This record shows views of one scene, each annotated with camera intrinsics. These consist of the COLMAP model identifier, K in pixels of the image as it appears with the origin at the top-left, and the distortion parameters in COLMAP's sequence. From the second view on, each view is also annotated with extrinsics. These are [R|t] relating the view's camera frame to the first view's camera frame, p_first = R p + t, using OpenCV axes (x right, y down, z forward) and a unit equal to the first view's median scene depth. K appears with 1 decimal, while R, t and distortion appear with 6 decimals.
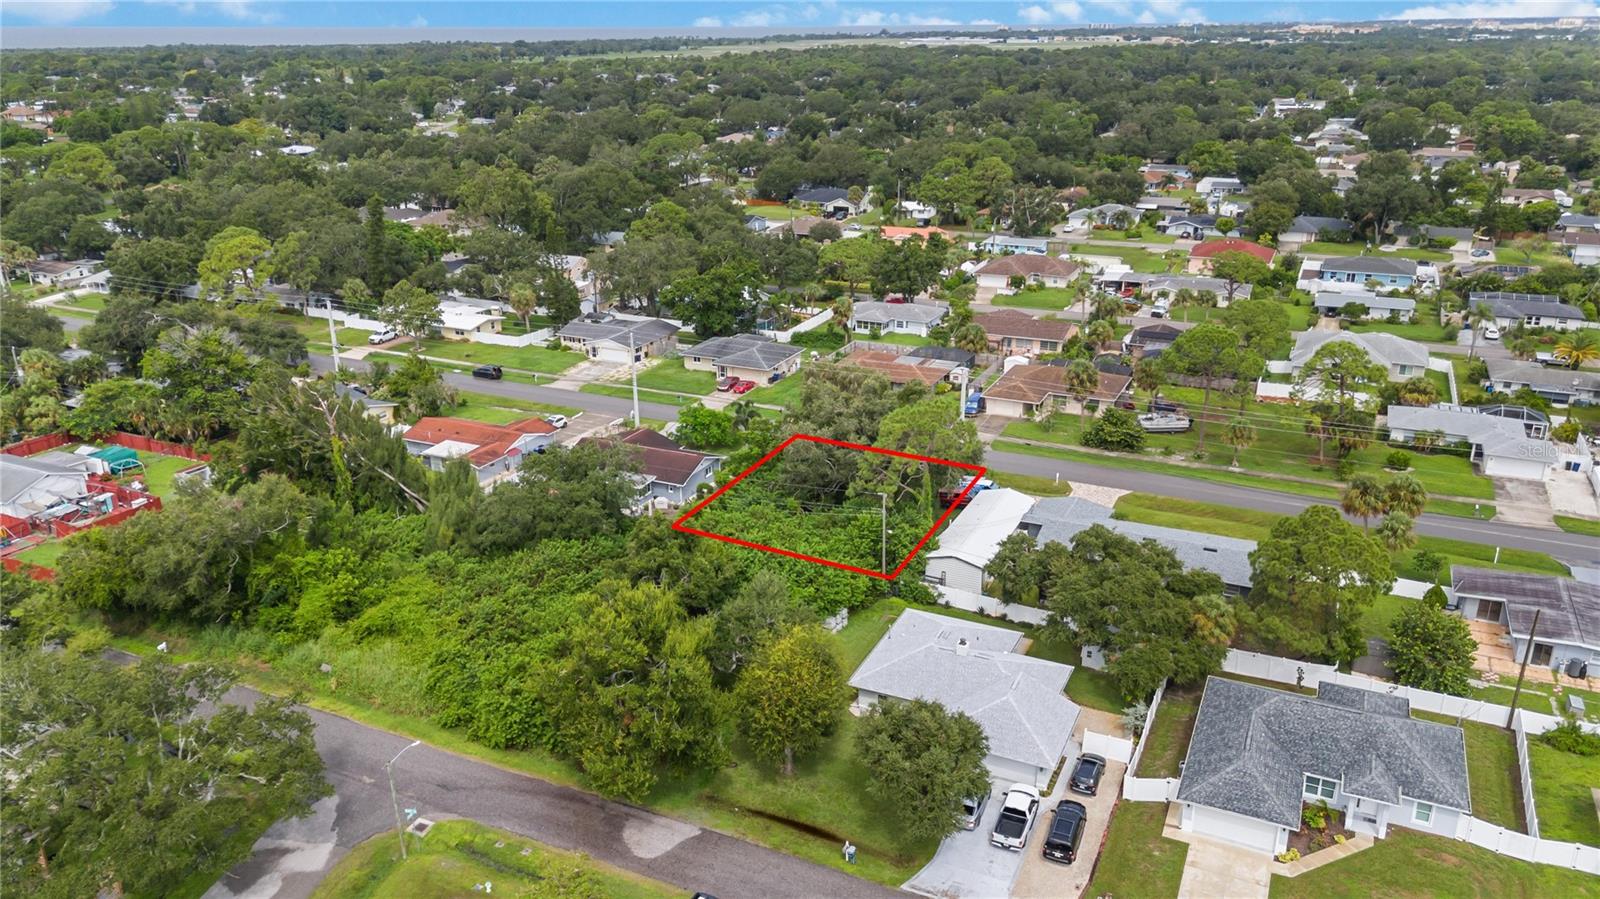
lens RADIAL K [[1169.6, 0, 809.9], [0, 1169.6, 453.2], [0, 0, 1]] dist [0.046312, -0.036576]
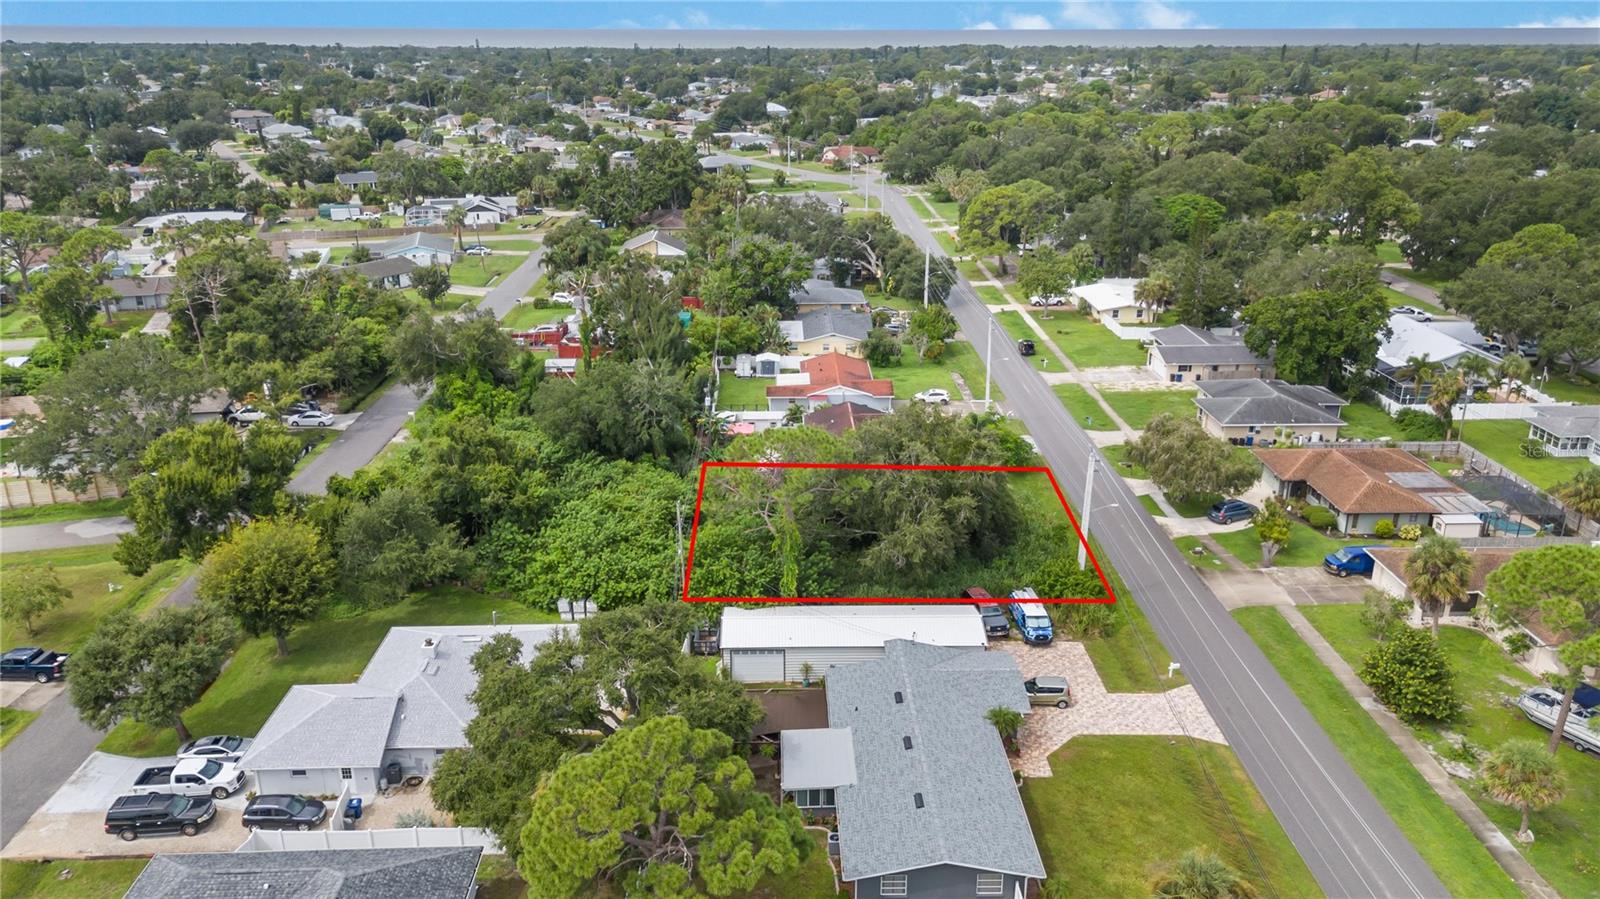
lens RADIAL K [[1169.6, 0, 801.4], [0, 1169.6, 451.5], [0, 0, 1]] dist [0.046312, -0.036576]
pose [[0.435919, 0.307101, -0.845969, 0.541191], [-0.307785, 0.934173, 0.180522, -0.120797], [0.845720, 0.181684, 0.501746, 0.448048]]
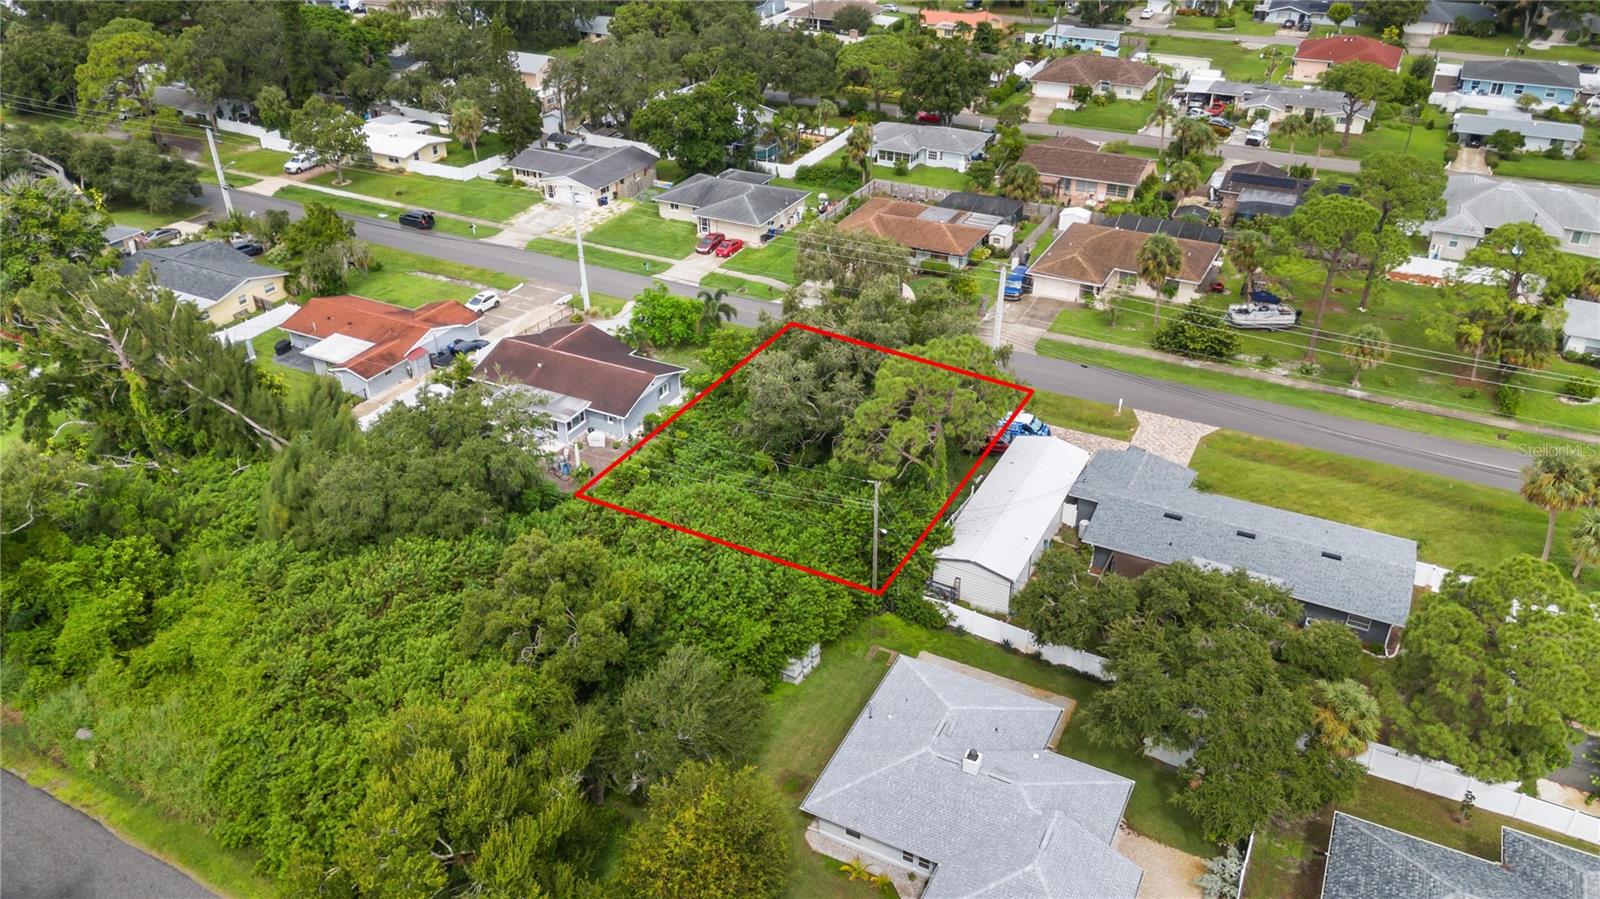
lens RADIAL K [[1169.6, 0, 811.6], [0, 1169.6, 451.8], [0, 0, 1]] dist [0.046312, -0.036576]
pose [[0.999206, 0.020565, -0.034120, 0.033243], [-0.013699, 0.981597, 0.190471, -0.081179], [0.037409, -0.189853, 0.981100, 0.211365]]
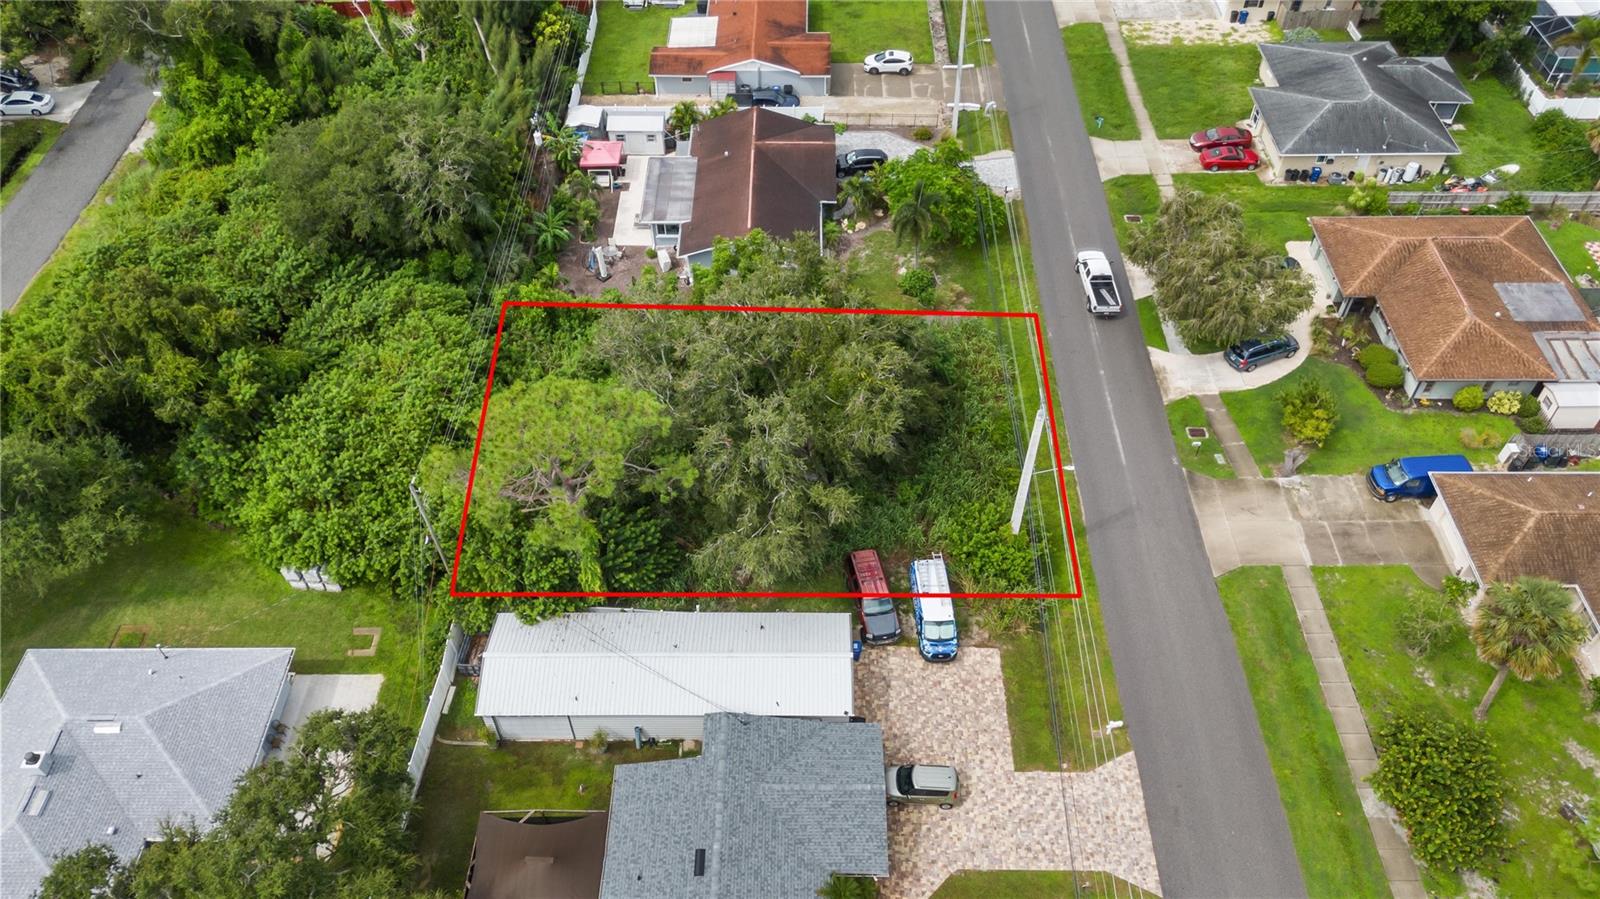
lens RADIAL K [[1169.6, 0, 806.8], [0, 1169.6, 450.1], [0, 0, 1]] dist [0.046312, -0.036576]
pose [[0.411662, 0.677385, -0.609659, 0.321453], [-0.307362, 0.732974, 0.606859, -0.256055], [0.857941, -0.062435, 0.509939, 0.602584]]
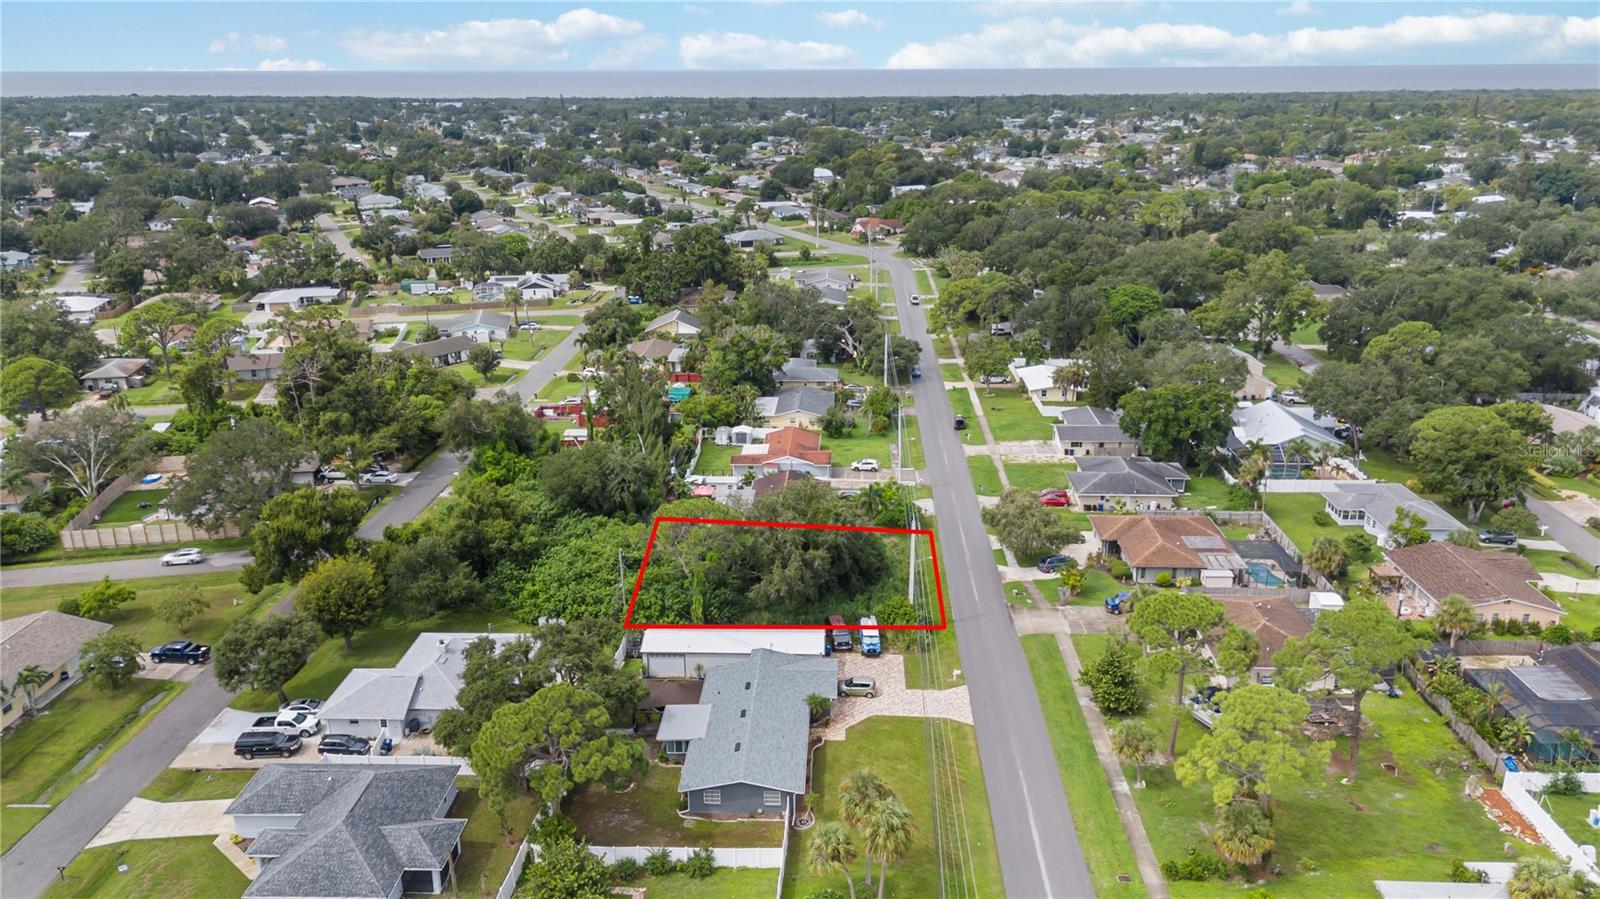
lens RADIAL K [[1169.6, 0, 803.2], [0, 1169.6, 449.3], [0, 0, 1]] dist [0.046312, -0.036576]
pose [[0.375798, 0.285594, -0.881596, 0.788137], [-0.310788, 0.935073, 0.170438, -0.220955], [0.873033, 0.209939, 0.440158, 0.424571]]
